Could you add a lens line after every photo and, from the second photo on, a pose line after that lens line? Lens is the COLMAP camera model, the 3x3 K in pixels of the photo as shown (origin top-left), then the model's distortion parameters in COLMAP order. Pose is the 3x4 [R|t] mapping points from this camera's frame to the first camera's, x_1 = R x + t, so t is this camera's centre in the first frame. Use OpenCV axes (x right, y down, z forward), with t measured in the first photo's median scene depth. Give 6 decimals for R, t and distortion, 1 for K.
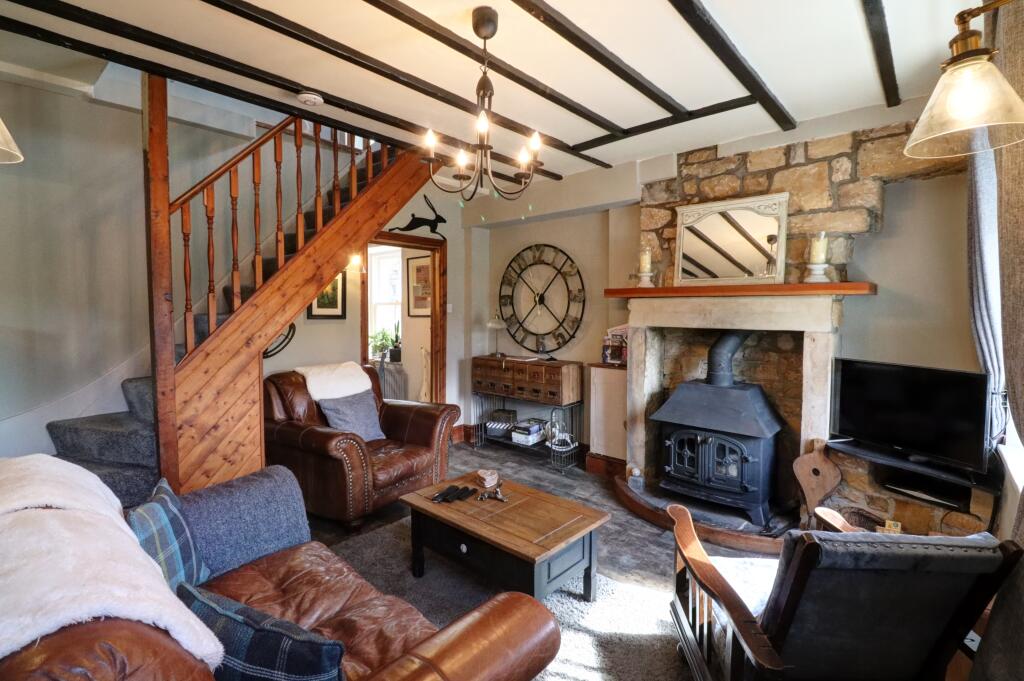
lens RADIAL K [[479.9, 0, 518.7], [0, 479.9, 327.3], [0, 0, 1]] dist [-0.002051, -0.013384]
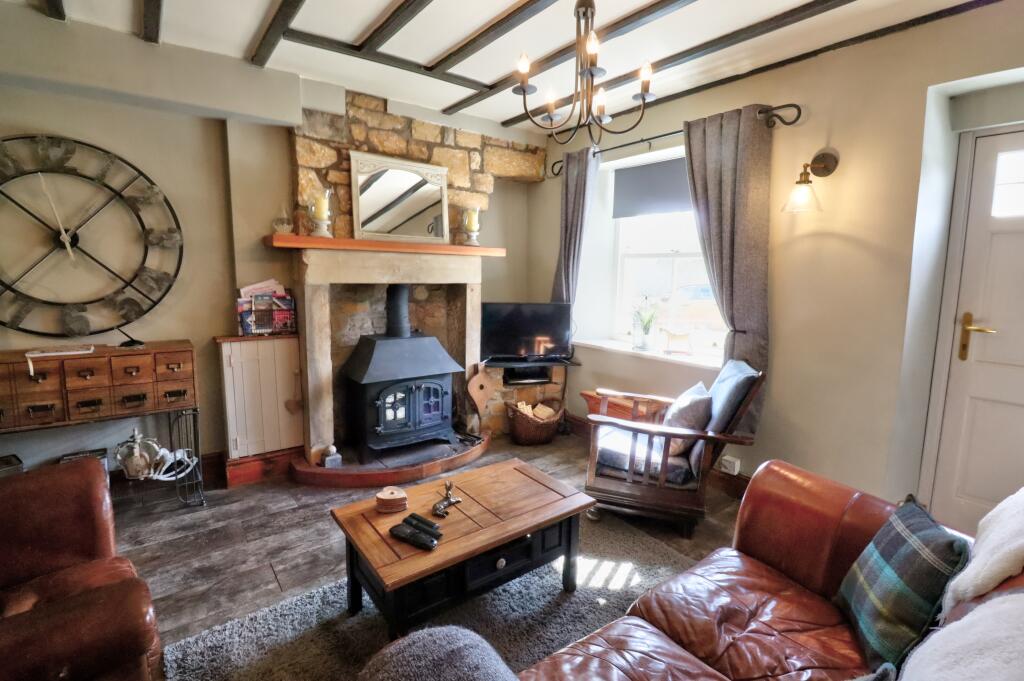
lens RADIAL K [[479.9, 0, 518.7], [0, 479.9, 327.3], [0, 0, 1]] dist [-0.002051, -0.013384]
pose [[0.175452, -0.114675, 0.977786, -0.542862], [0.016410, 0.993396, 0.113561, -0.015838], [-0.984351, -0.003879, 0.176175, 0.526590]]
